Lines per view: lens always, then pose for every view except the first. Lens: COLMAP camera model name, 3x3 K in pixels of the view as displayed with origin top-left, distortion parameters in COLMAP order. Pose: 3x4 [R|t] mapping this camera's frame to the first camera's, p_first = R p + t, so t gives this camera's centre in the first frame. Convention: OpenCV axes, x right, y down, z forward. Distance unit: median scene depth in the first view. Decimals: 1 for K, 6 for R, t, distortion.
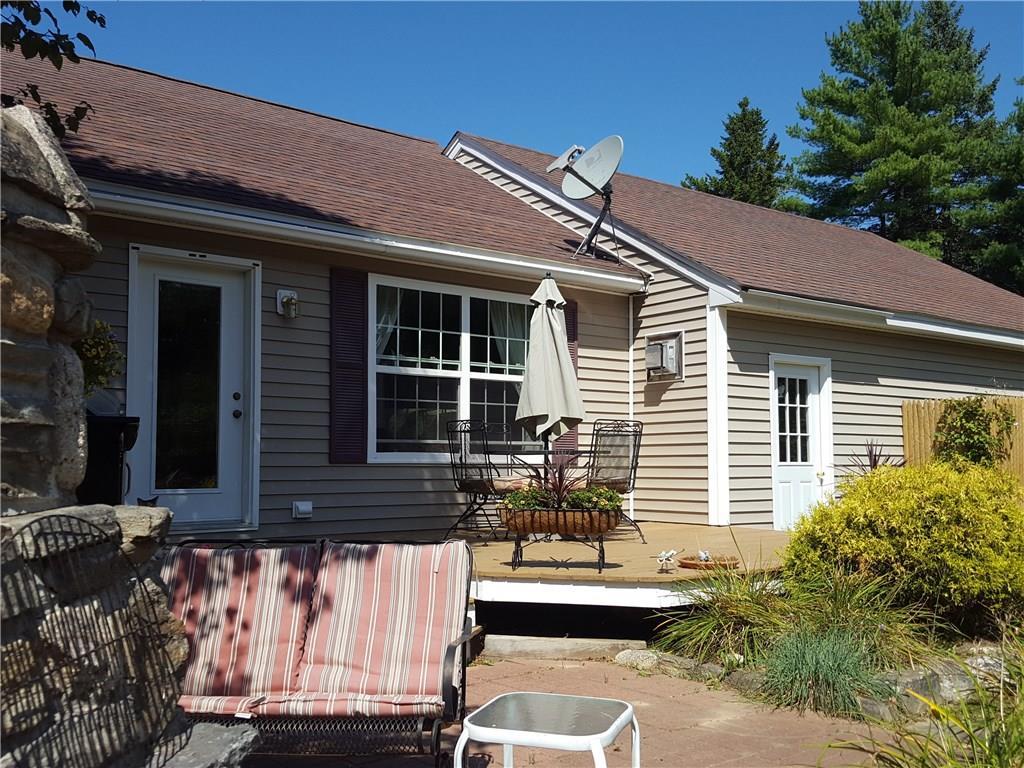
lens RADIAL K [[1041.6, 0, 512.0], [0, 1041.6, 384.0], [0, 0, 1]] dist [0.077378, -0.009269]
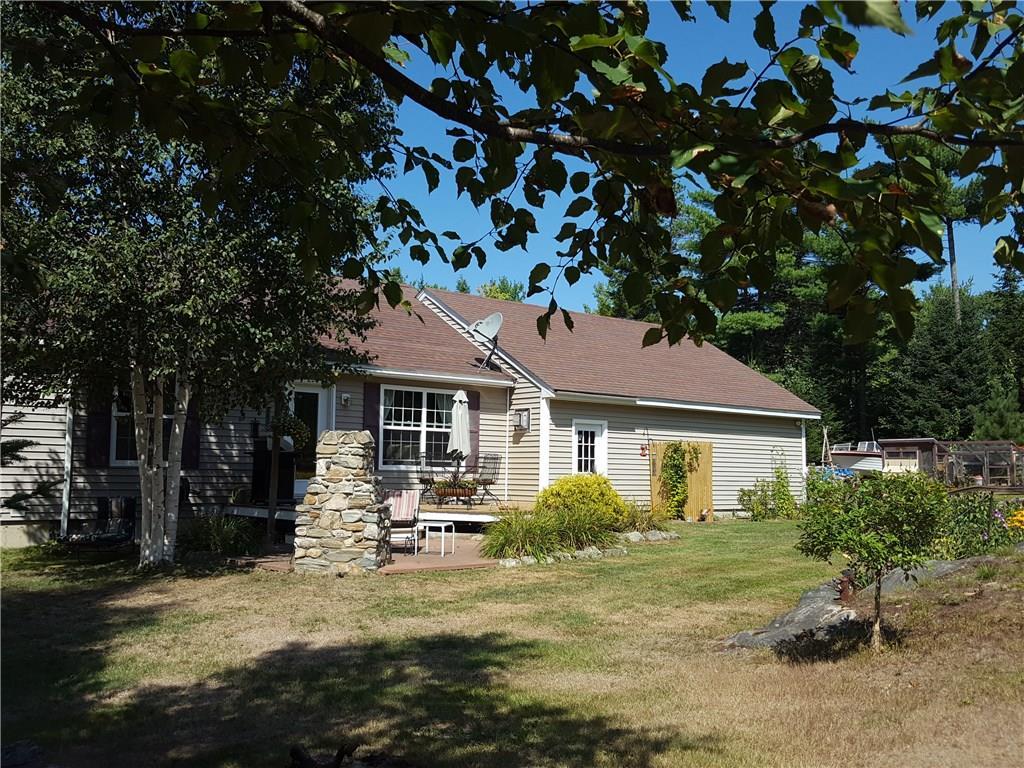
lens RADIAL K [[1041.6, 0, 512.0], [0, 1041.6, 384.0], [0, 0, 1]] dist [0.077378, -0.009269]
pose [[0.999335, 0.019429, 0.030841, 0.065203], [-0.019248, 0.999796, -0.006153, -0.087644], [-0.030955, 0.005555, 0.999505, -1.093056]]
